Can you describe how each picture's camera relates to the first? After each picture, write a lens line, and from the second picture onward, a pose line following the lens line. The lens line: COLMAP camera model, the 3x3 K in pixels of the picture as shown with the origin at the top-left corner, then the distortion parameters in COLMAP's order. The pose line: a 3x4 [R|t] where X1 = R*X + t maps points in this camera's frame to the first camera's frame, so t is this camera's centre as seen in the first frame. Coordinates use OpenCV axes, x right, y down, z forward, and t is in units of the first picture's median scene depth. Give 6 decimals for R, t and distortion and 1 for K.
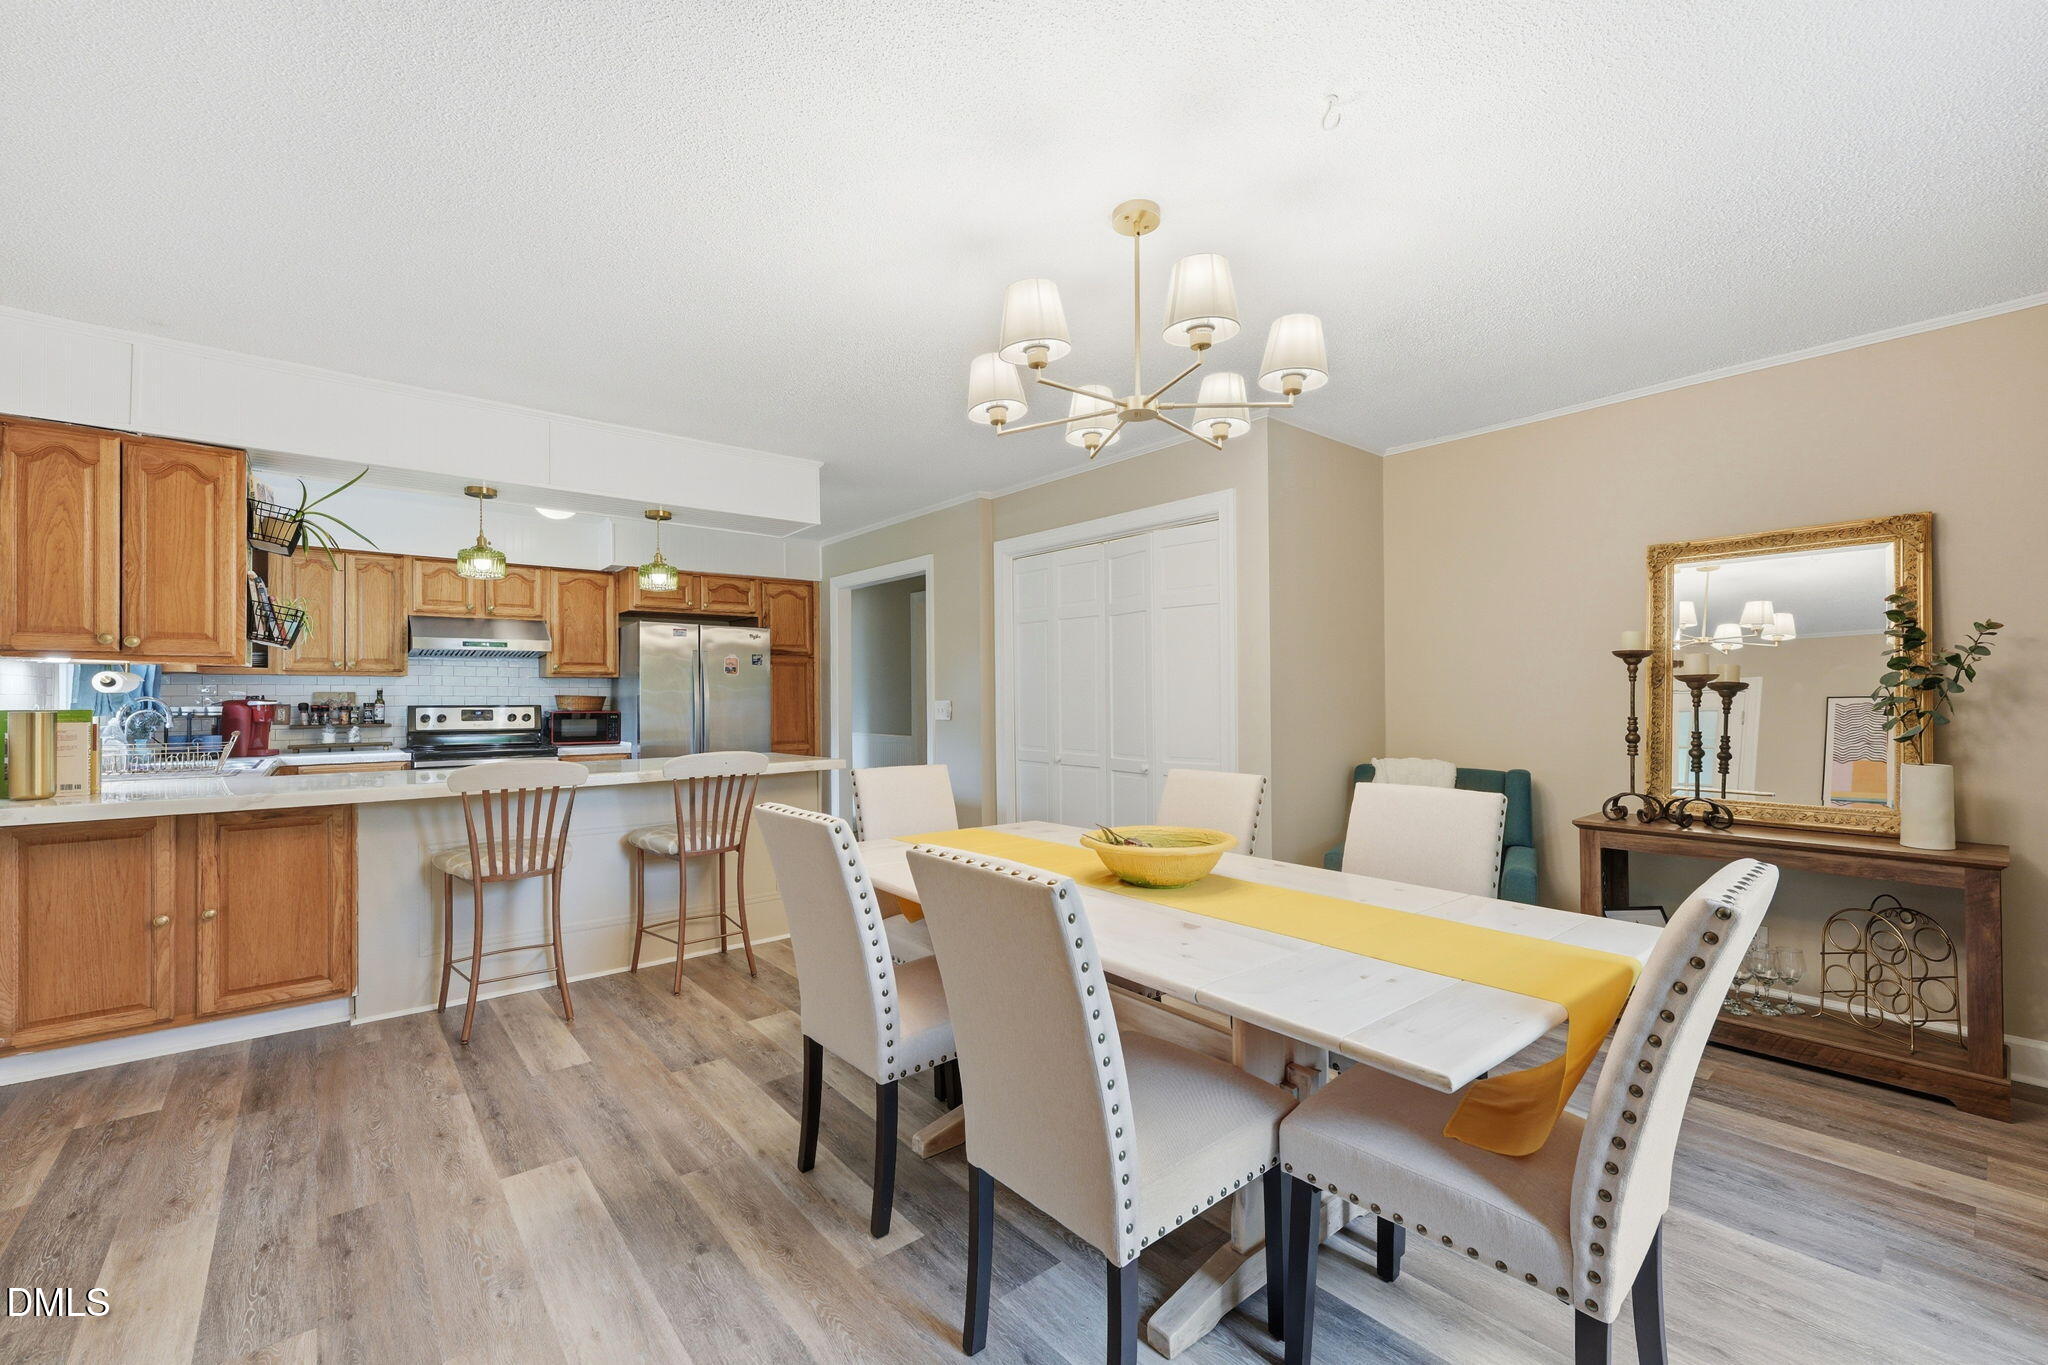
lens RADIAL K [[830.3, 0, 1016.2], [0, 830.3, 688.1], [0, 0, 1]] dist [0.000652, 0.000447]
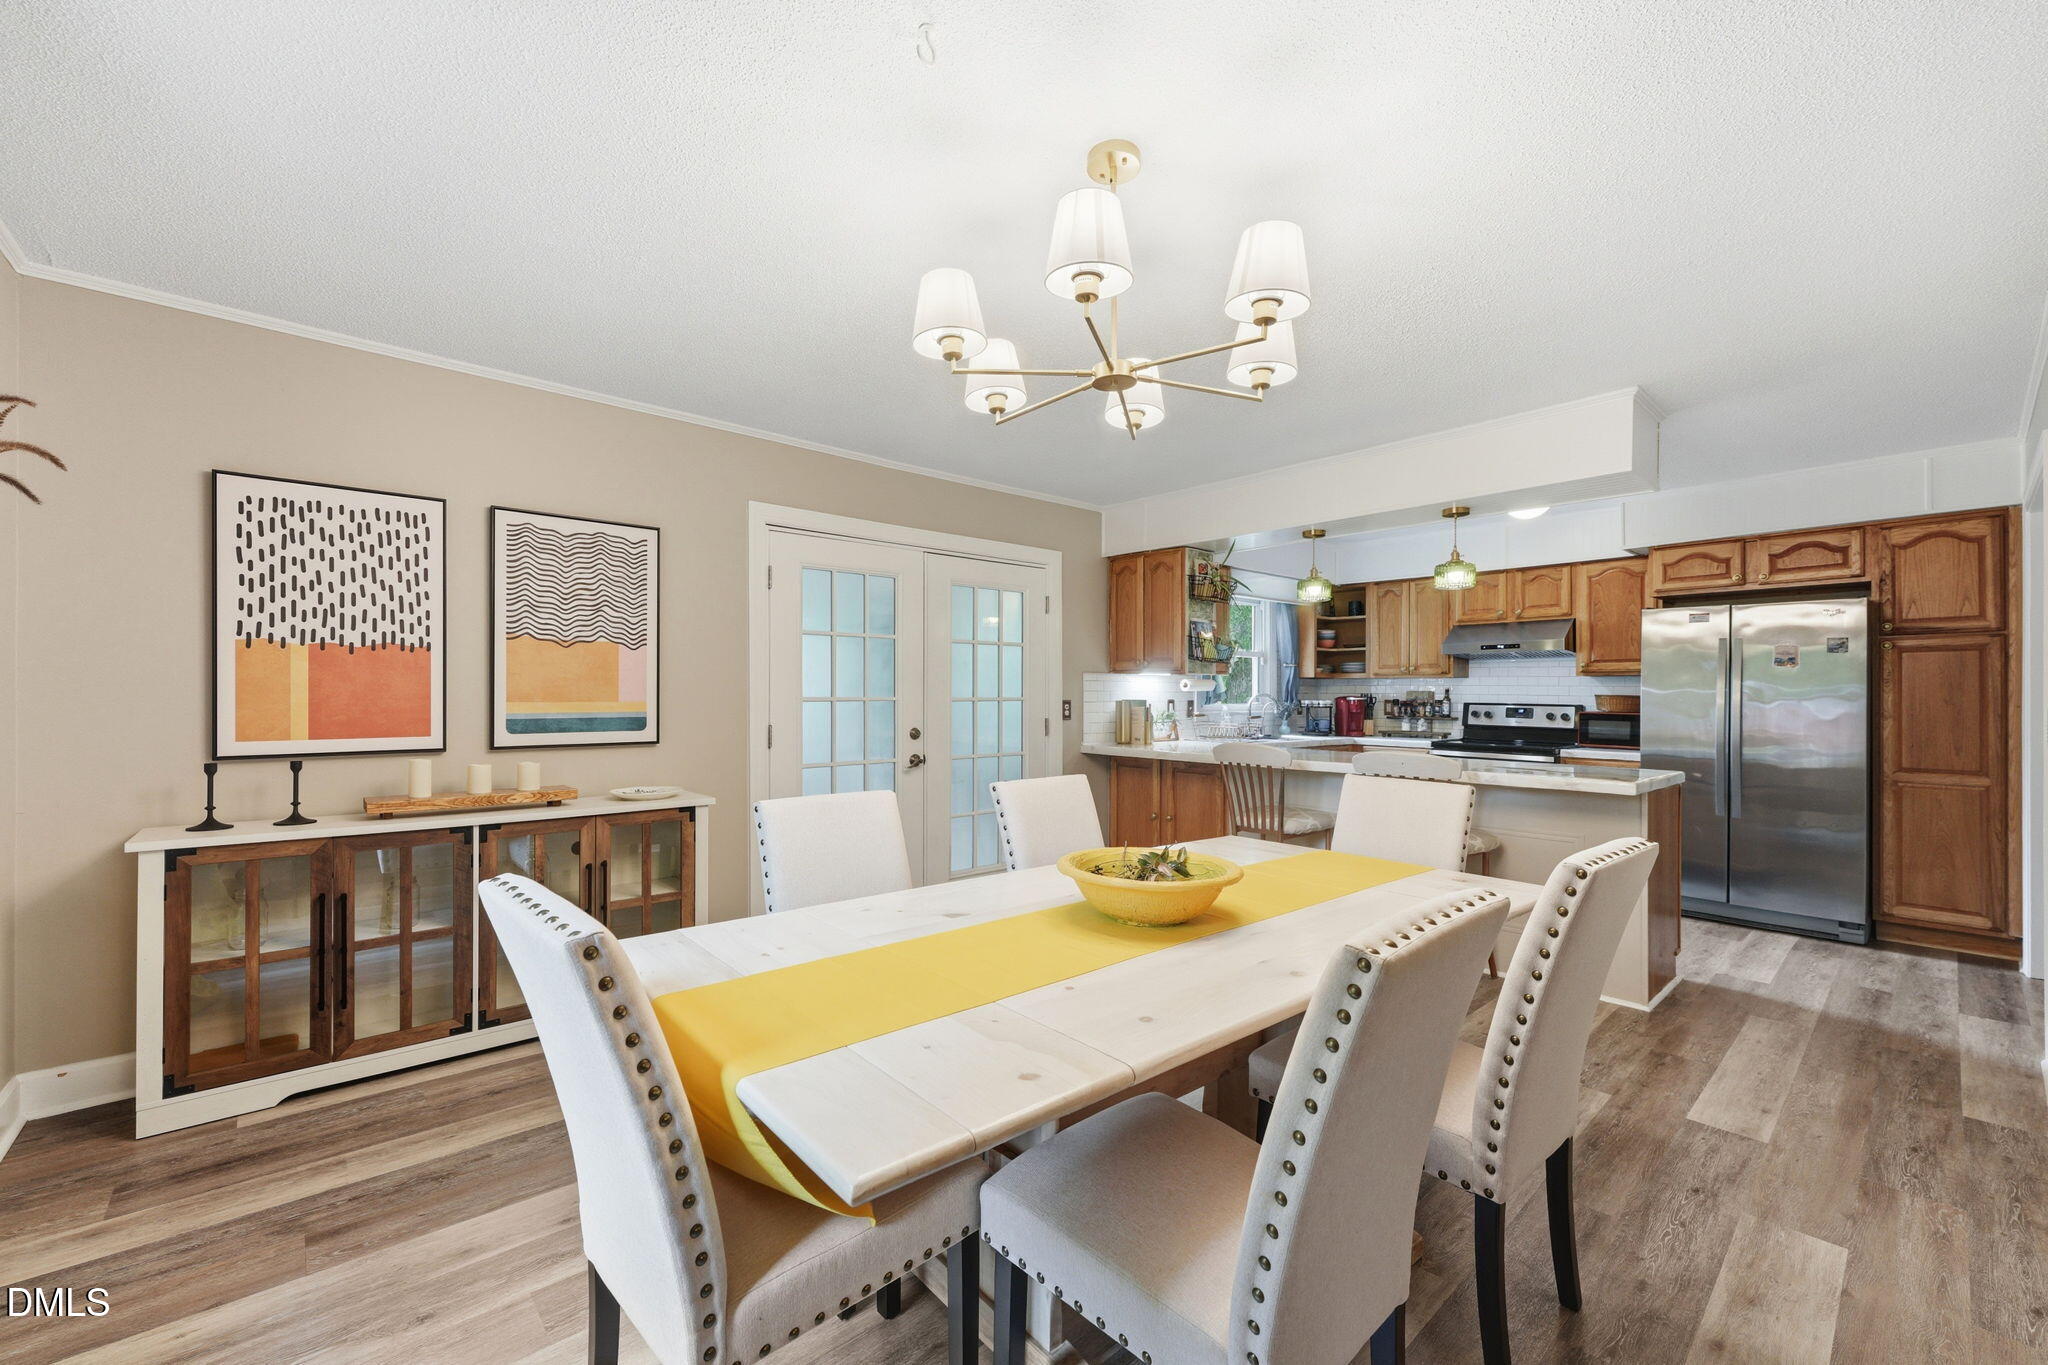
lens RADIAL K [[830.3, 0, 1014.7], [0, 830.3, 691.9], [0, 0, 1]] dist [0.000652, 0.000447]
pose [[0.020190, 0.004529, -0.999786, 0.403124], [0.001364, 0.999989, 0.004557, -0.000235], [0.999795, -0.001455, 0.020183, 0.338110]]
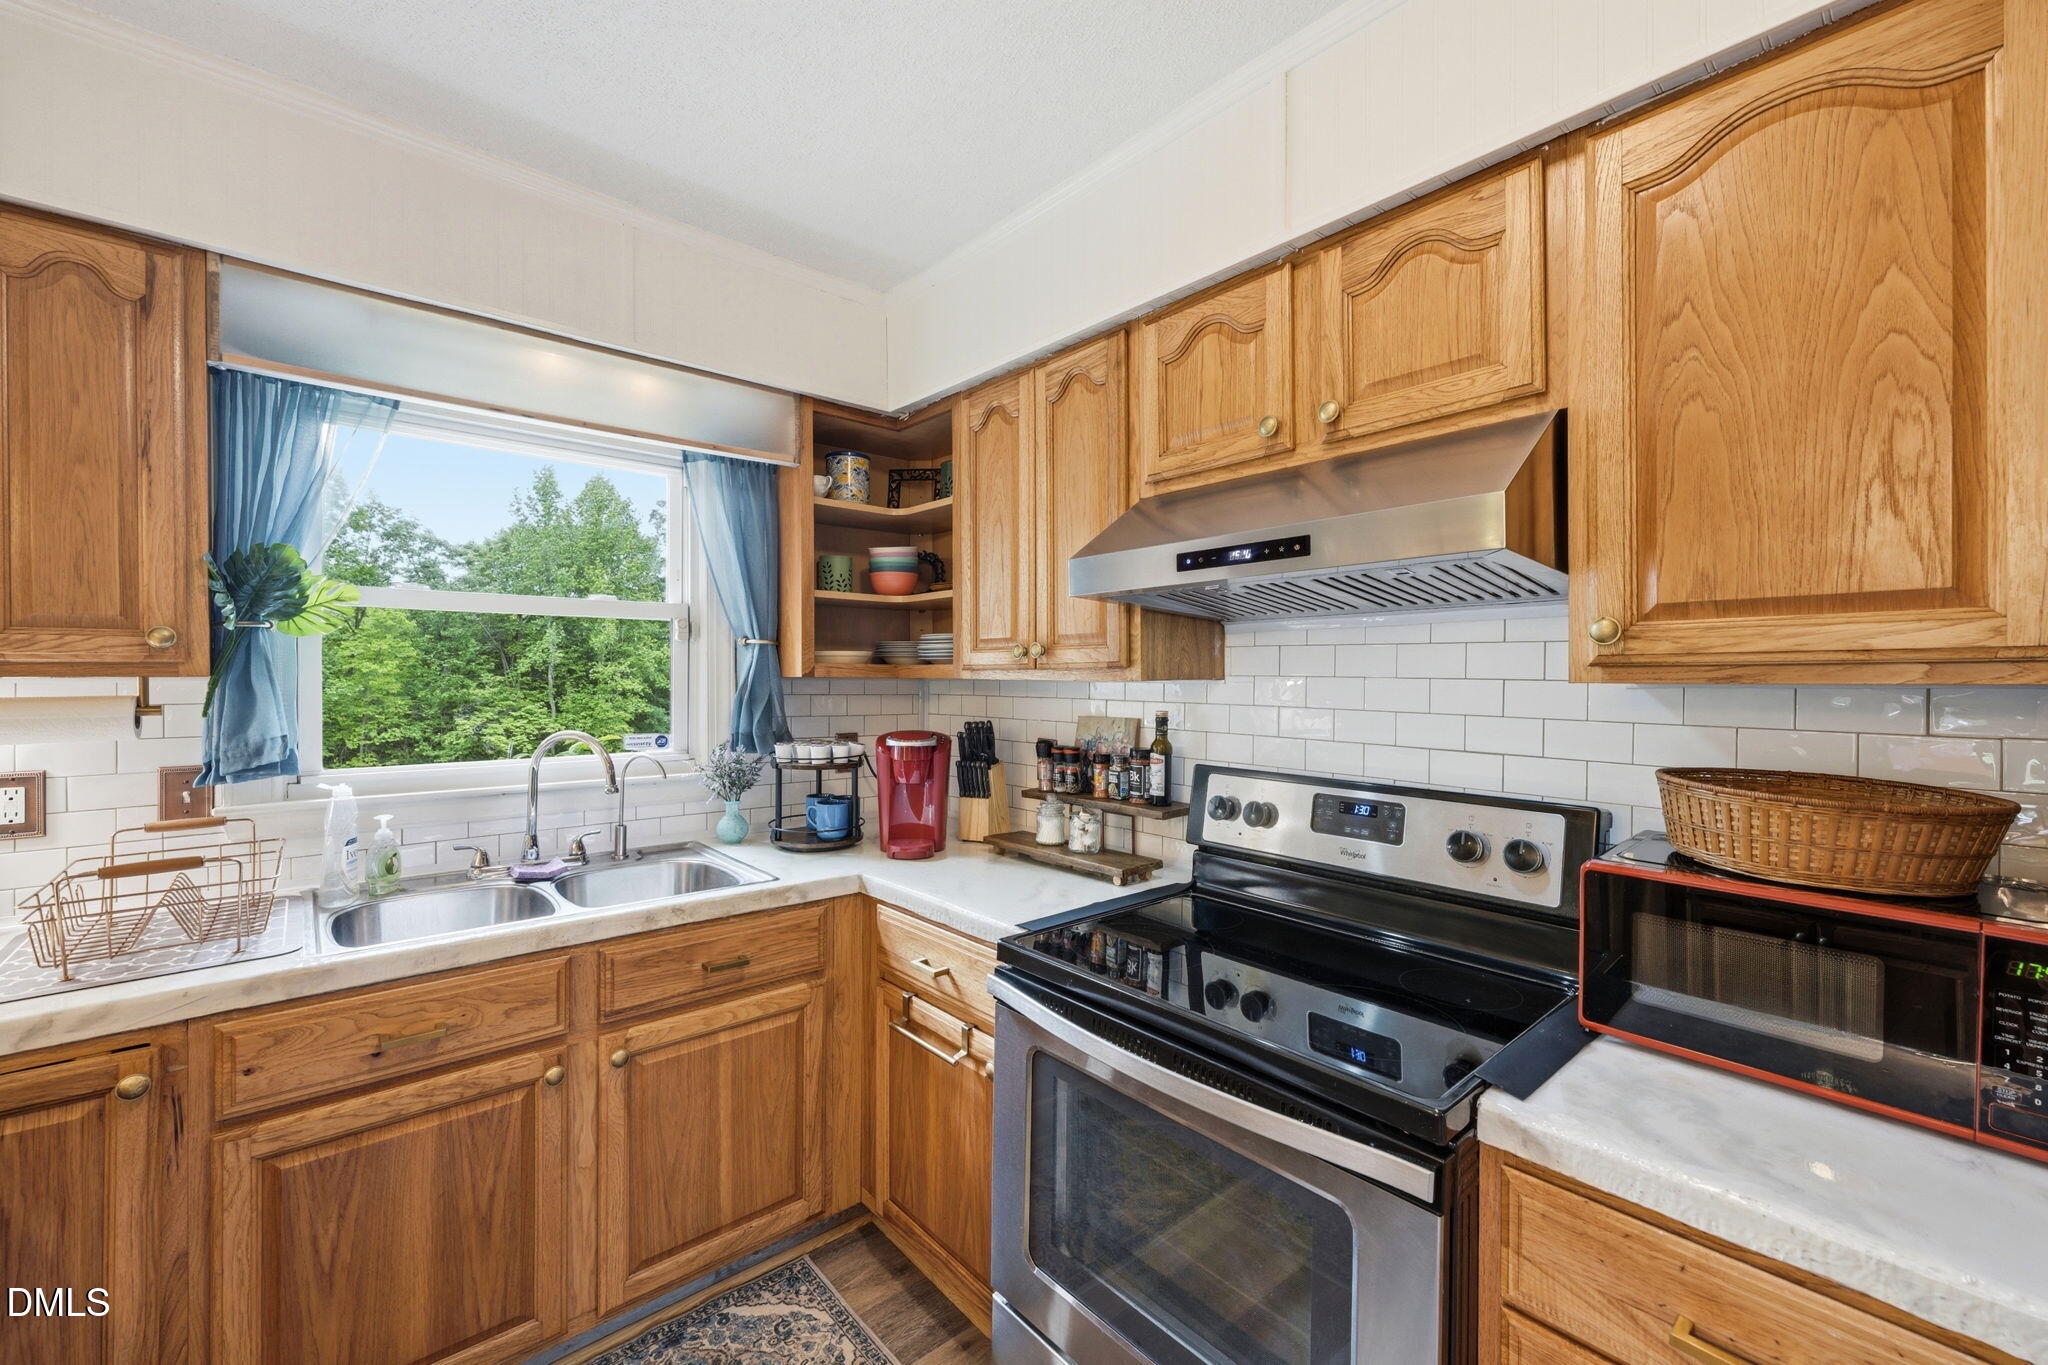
lens RADIAL K [[830.3, 0, 1017.0], [0, 830.3, 678.2], [0, 0, 1]] dist [0.000652, 0.000447]
pose [[0.014977, 0.009134, -0.999846, -0.376355], [0.004588, 0.999947, 0.009204, -0.017898], [0.999877, -0.004725, 0.014934, 0.892169]]
